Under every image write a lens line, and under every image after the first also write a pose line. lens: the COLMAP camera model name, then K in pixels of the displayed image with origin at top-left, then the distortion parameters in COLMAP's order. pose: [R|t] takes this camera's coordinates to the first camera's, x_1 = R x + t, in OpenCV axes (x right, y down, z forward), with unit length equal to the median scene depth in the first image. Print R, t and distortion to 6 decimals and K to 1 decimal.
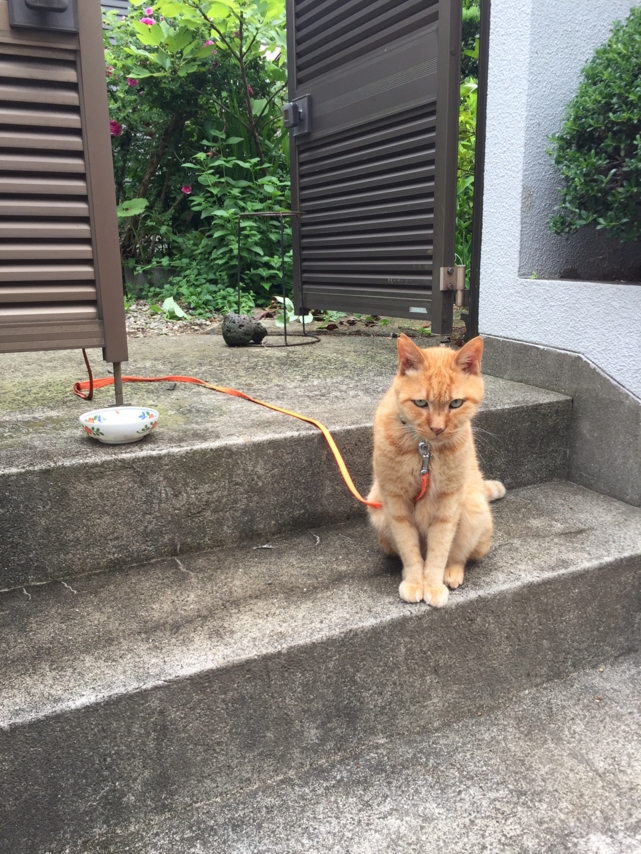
lens RADIAL K [[734.5, 0, 315.7], [0, 734.5, 429.0], [0, 0, 1]] dist [0.087884, -0.103367]
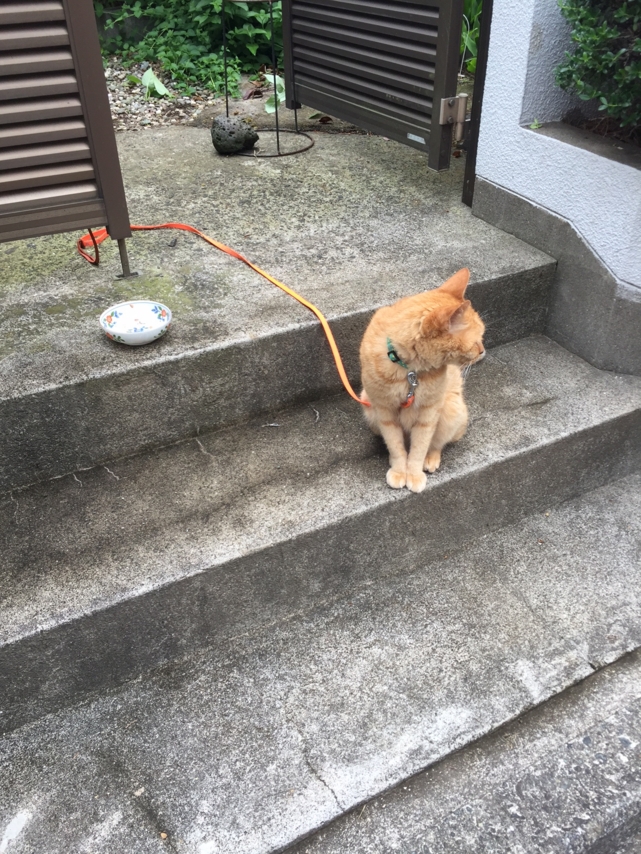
lens RADIAL K [[734.5, 0, 315.7], [0, 734.5, 429.0], [0, 0, 1]] dist [0.087884, -0.103367]
pose [[0.999862, -0.010141, 0.013179, -0.016430], [0.004394, 0.925484, 0.378761, -0.286882], [-0.016038, -0.378651, 0.925401, -0.078882]]
